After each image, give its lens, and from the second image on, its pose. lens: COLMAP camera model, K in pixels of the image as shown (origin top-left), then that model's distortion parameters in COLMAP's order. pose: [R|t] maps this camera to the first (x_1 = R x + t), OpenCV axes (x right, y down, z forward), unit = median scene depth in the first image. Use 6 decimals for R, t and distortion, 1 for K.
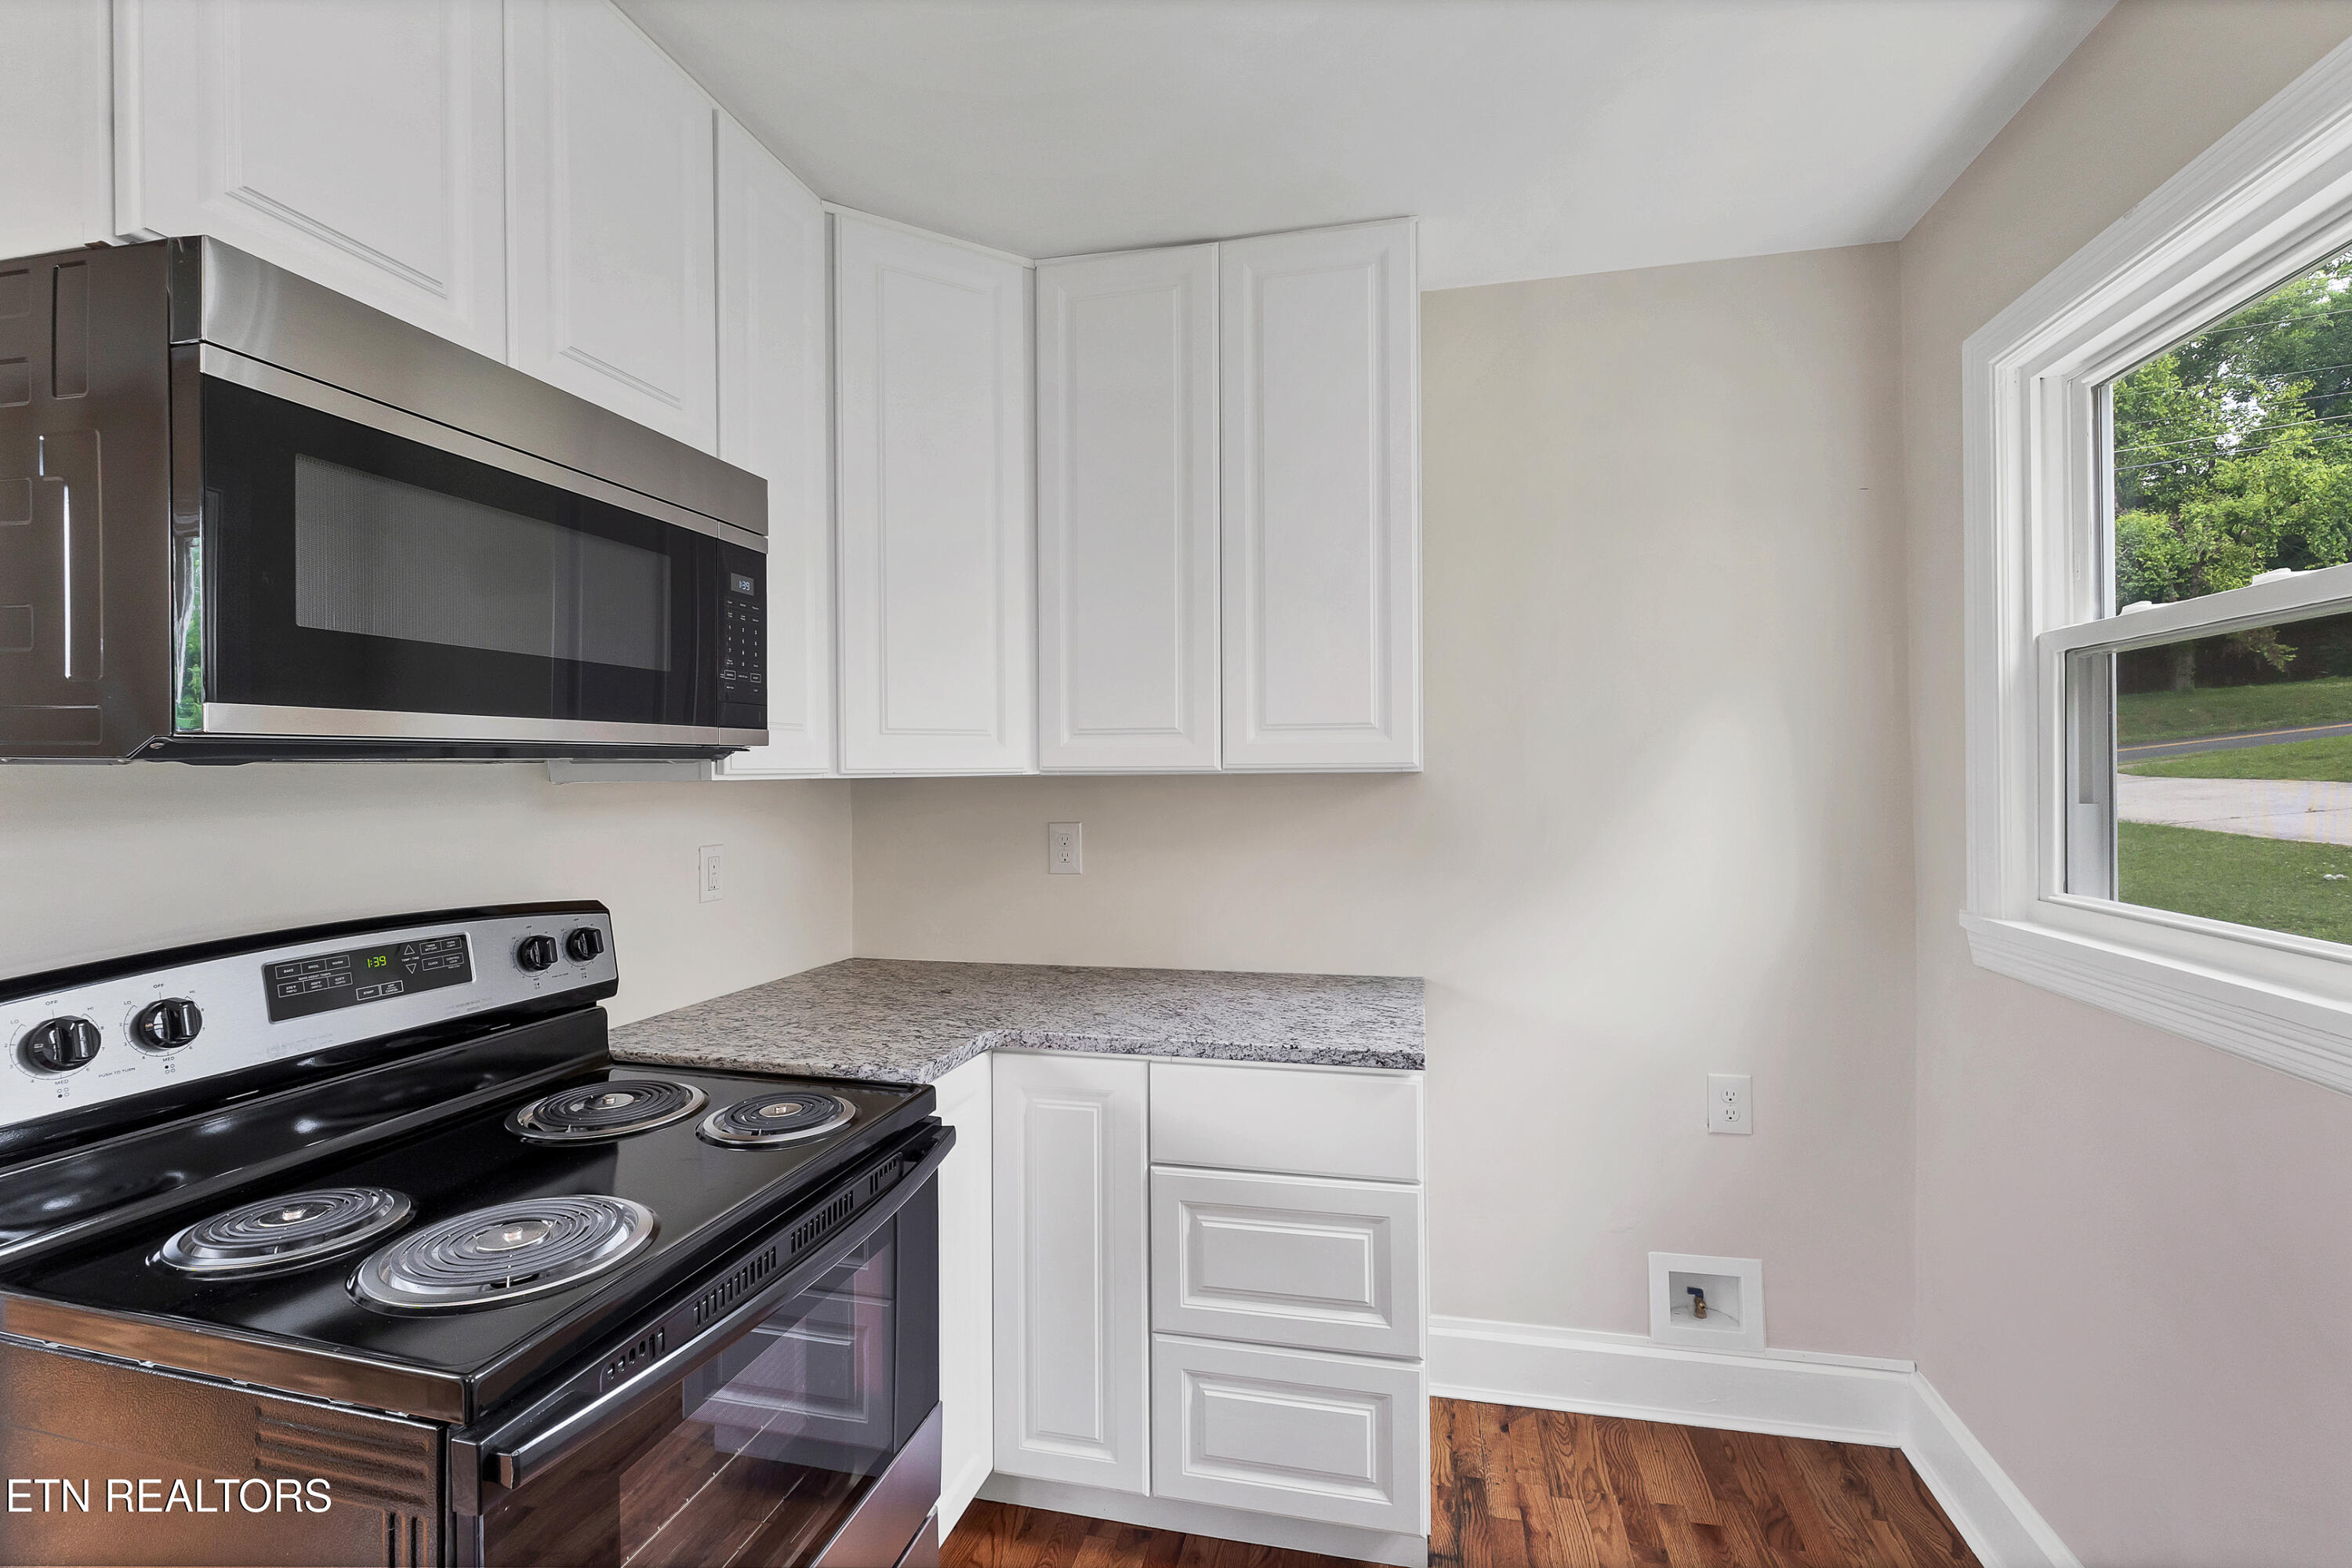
lens RADIAL K [[1024.1, 0, 1256.0], [0, 1024.1, 763.6], [0, 0, 1]] dist [-0.001285, 0.000816]
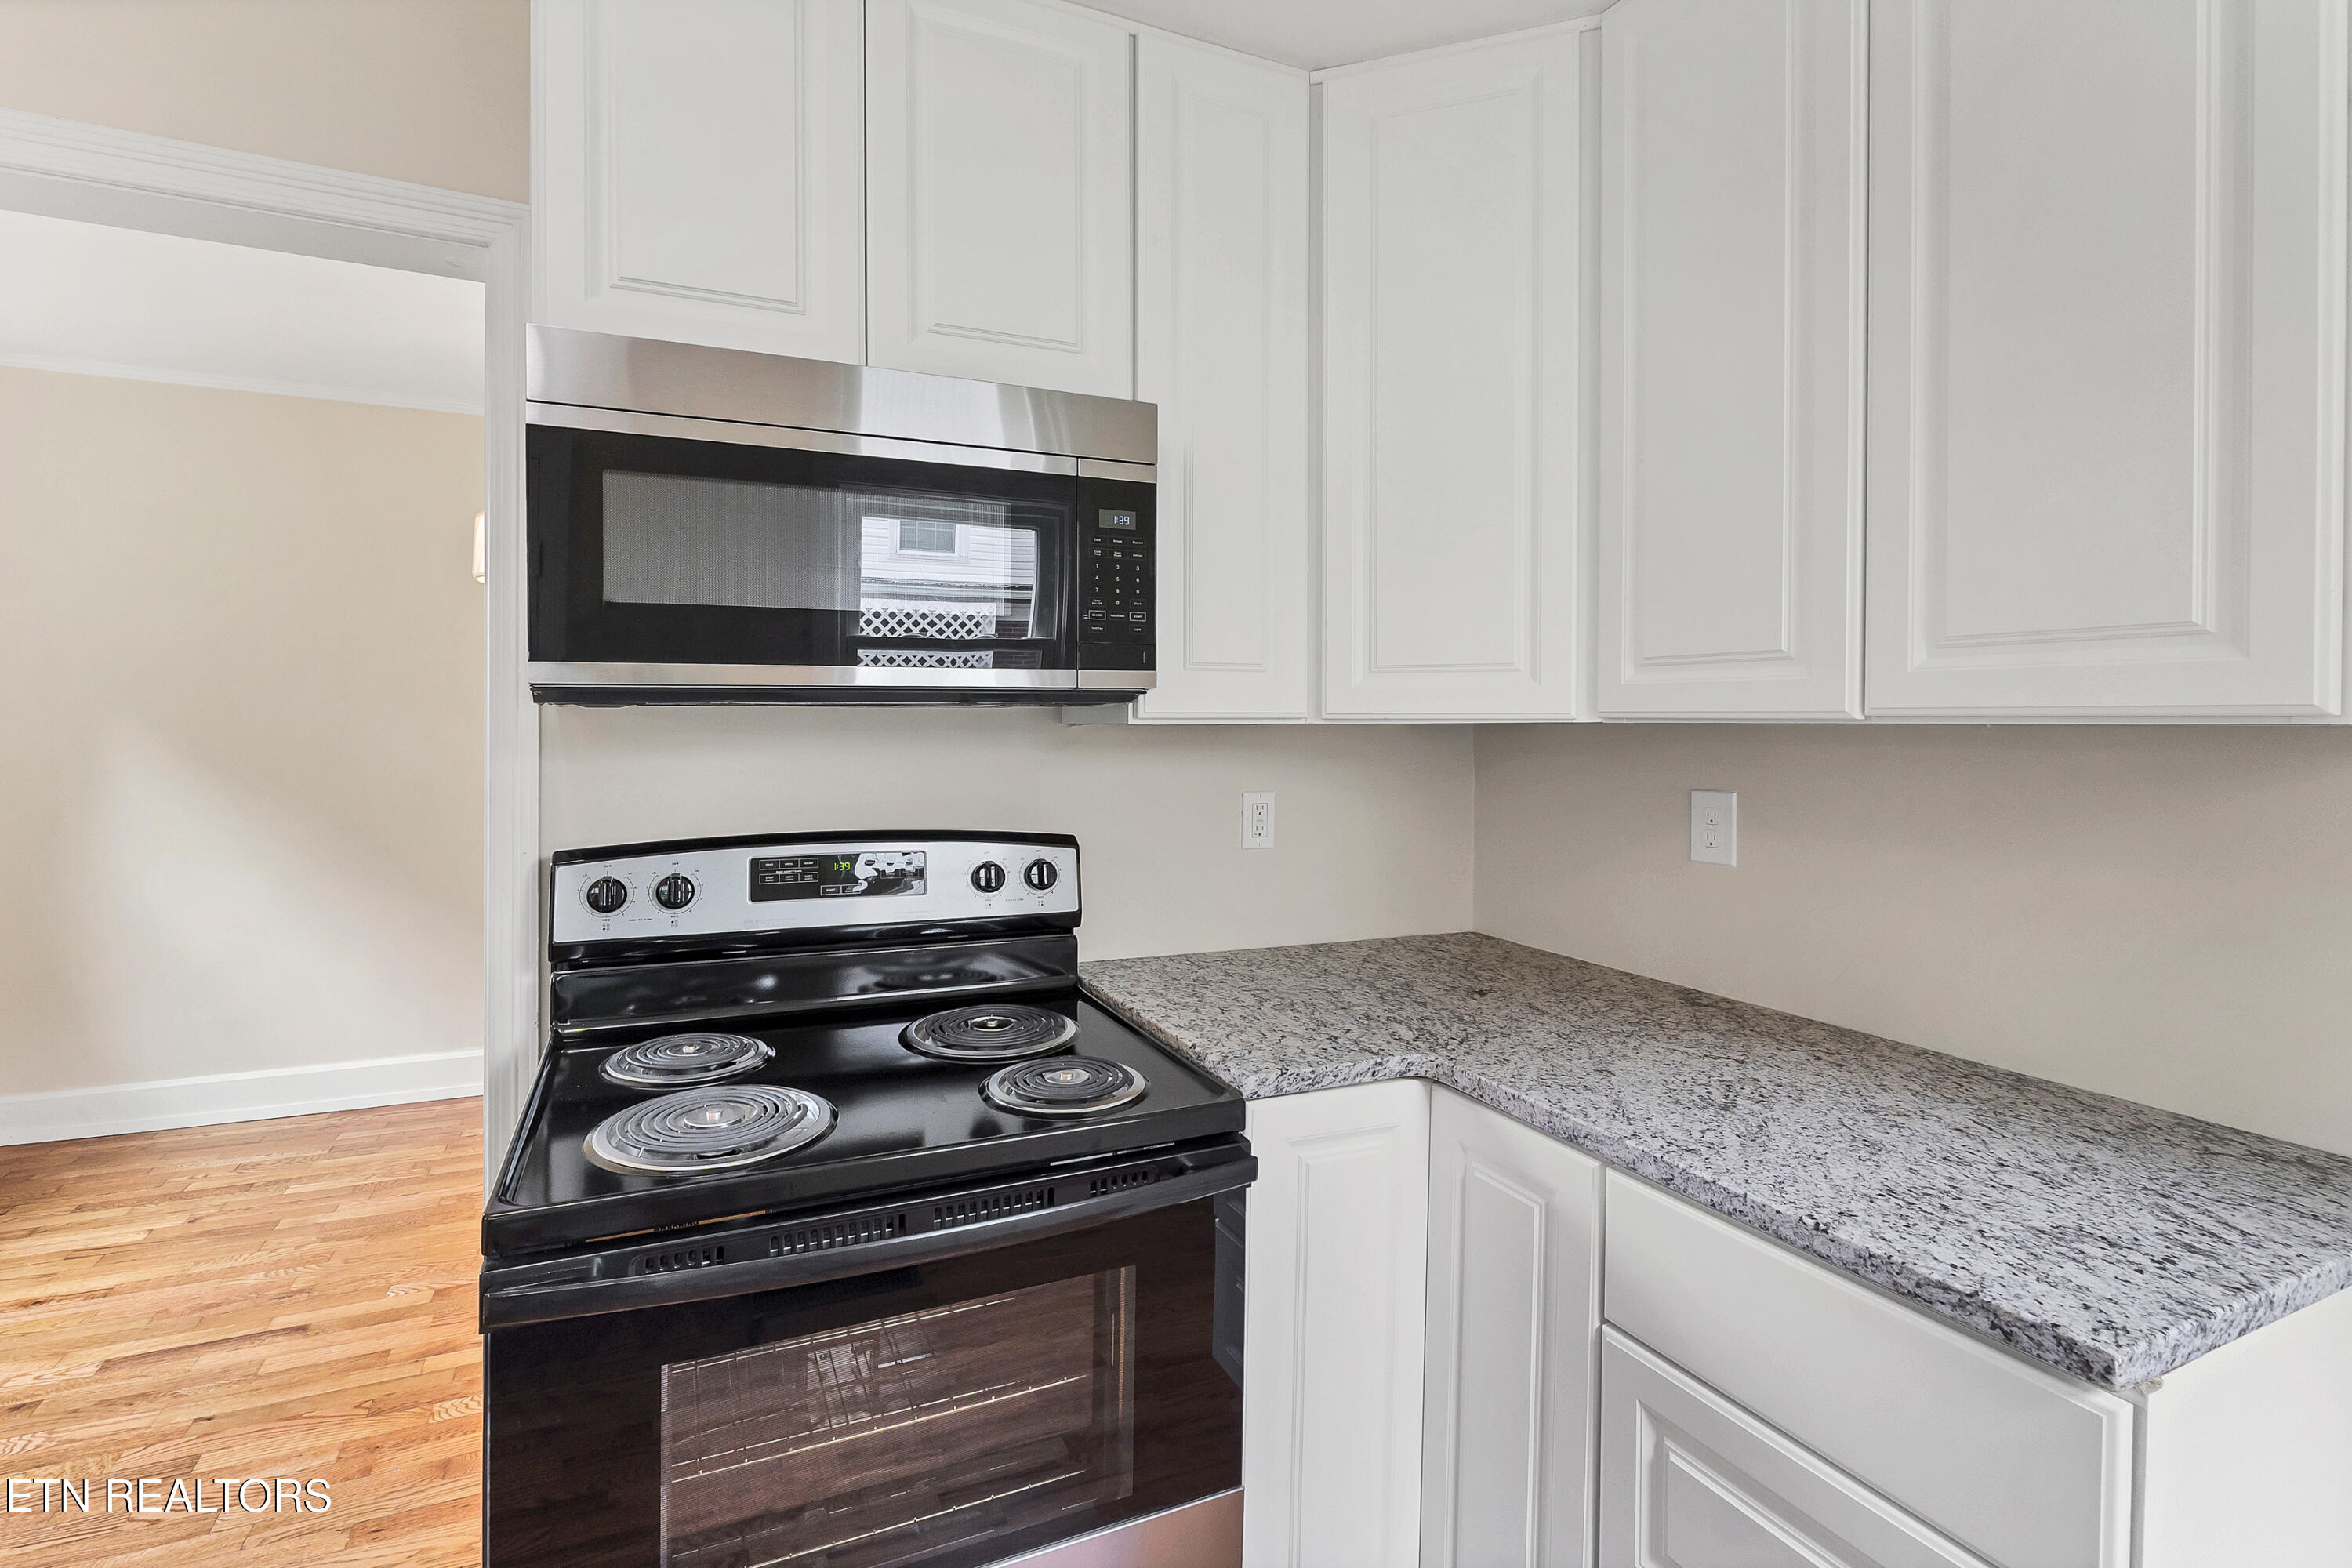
lens RADIAL K [[1078.0, 0, 1031.0], [0, 1078.0, 719.5], [0, 0, 1]] dist [-0.001533, -0.000326]
pose [[0.577572, 0.009048, -0.816289, 0.263414], [-0.000331, 0.999941, 0.010850, 0.000867], [0.816340, -0.005996, 0.577541, 0.335866]]
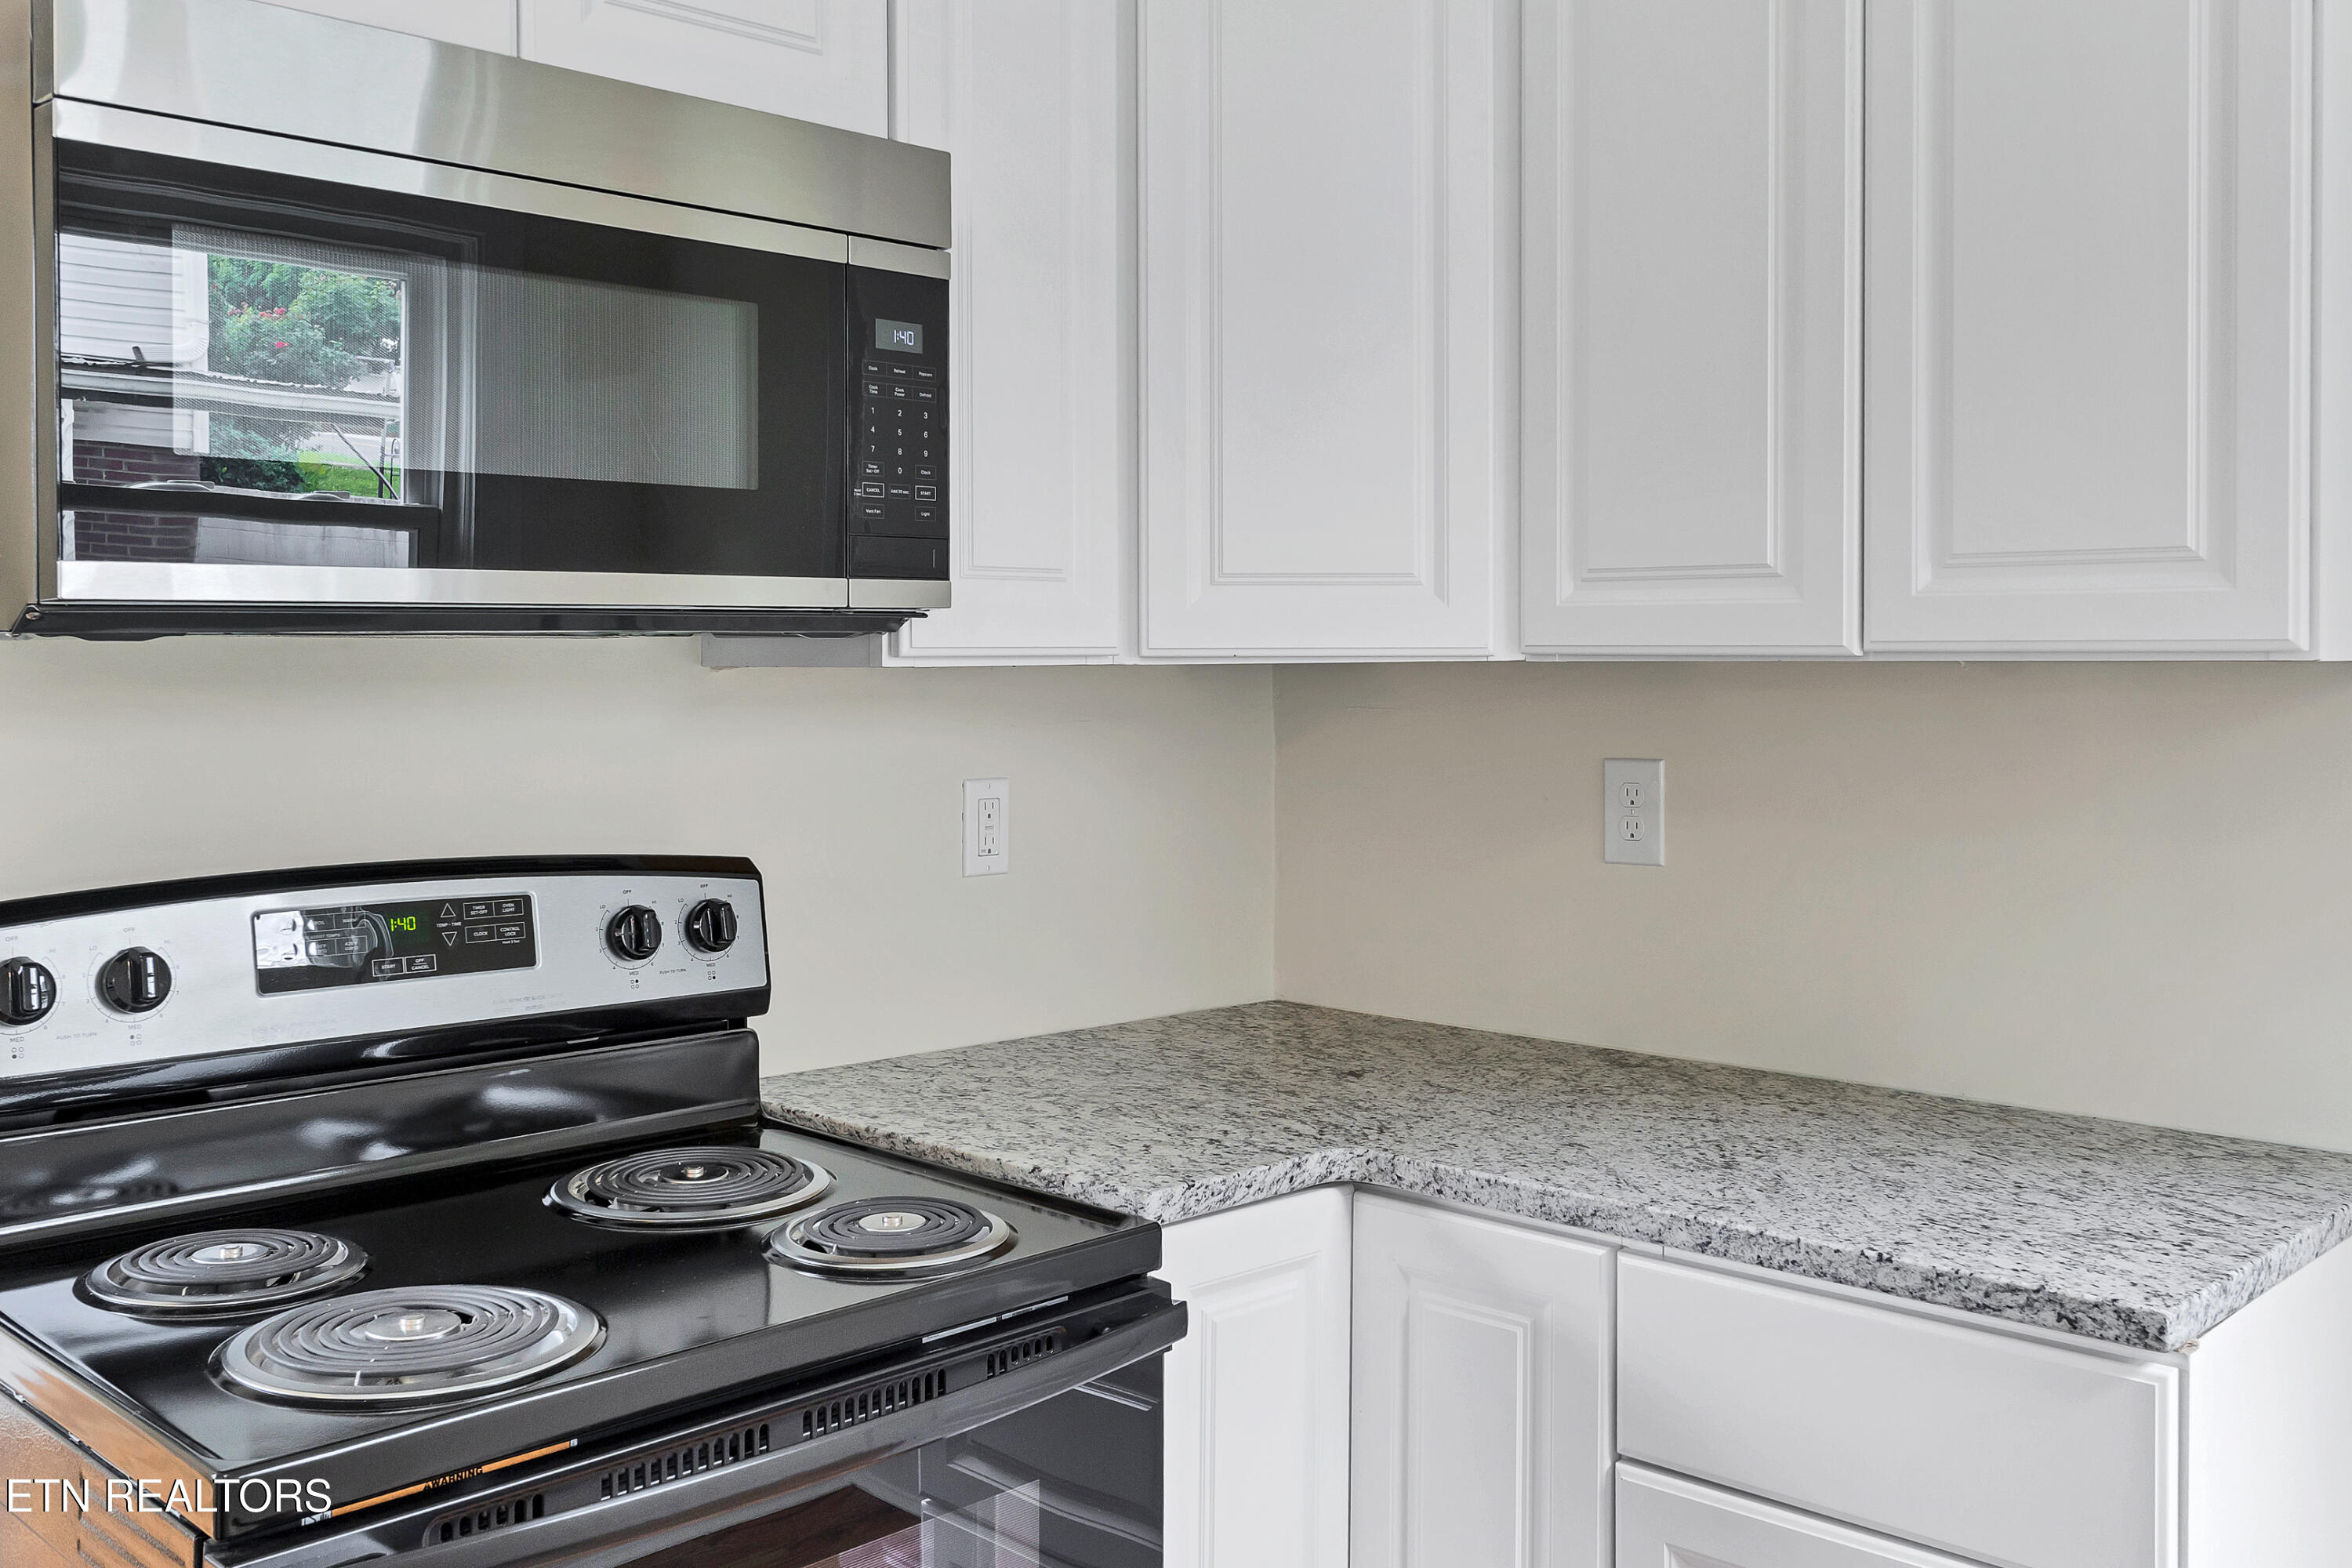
lens RADIAL K [[2152.1, 0, 1174.6], [0, 2152.1, 646.2], [0, 0, 1]] dist [0.010361, 0.007790]
pose [[0.863507, 0.004509, -0.504317, 0.253557], [-0.001896, 0.999982, 0.005693, -0.002958], [0.504333, -0.003960, 0.863500, 0.003741]]
